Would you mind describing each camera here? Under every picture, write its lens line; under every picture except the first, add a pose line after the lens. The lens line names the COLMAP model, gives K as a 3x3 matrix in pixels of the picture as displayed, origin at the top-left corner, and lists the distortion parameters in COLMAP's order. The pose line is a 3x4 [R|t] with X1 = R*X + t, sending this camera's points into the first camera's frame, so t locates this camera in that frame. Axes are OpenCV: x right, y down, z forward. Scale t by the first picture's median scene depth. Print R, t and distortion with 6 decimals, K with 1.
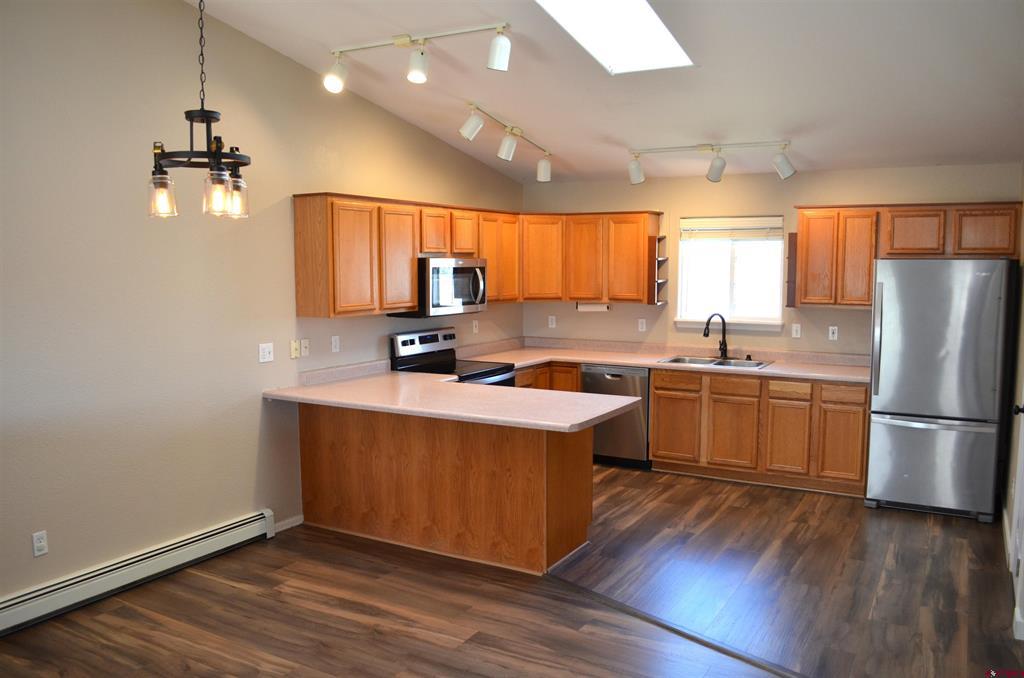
lens RADIAL K [[820.5, 0, 512.0], [0, 820.5, 339.0], [0, 0, 1]] dist [-0.073771, 0.007973]
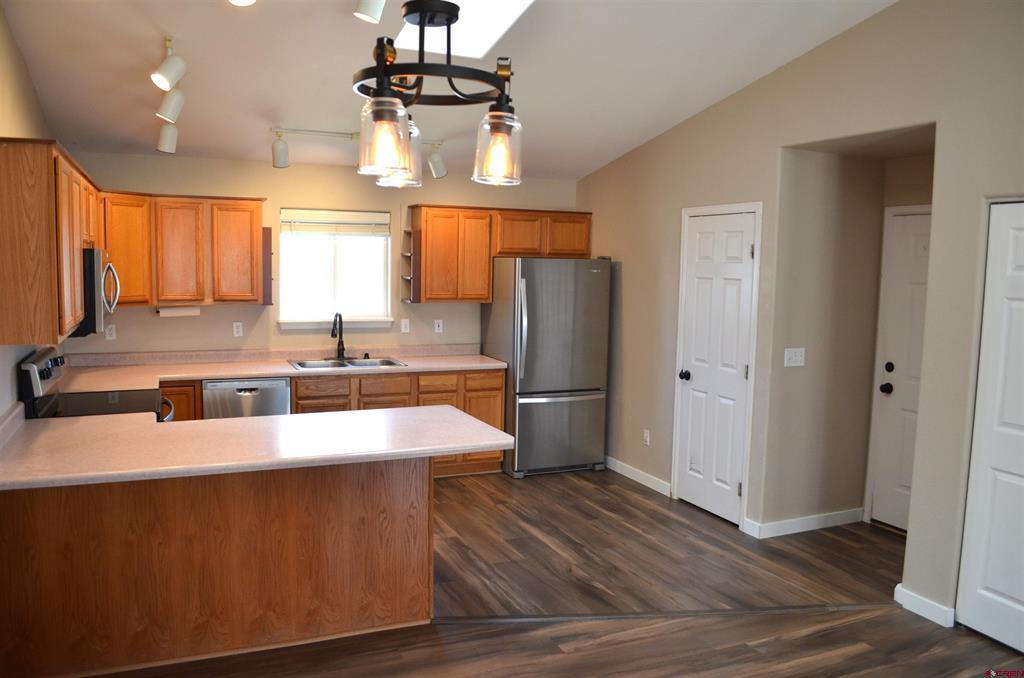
lens RADIAL K [[820.5, 0, 512.0], [0, 820.5, 339.0], [0, 0, 1]] dist [-0.073771, 0.007973]
pose [[0.579834, -0.066090, 0.812049, -0.441494], [0.057386, 0.997542, 0.040211, -0.029385], [-0.812711, 0.023285, 0.582202, 0.312475]]
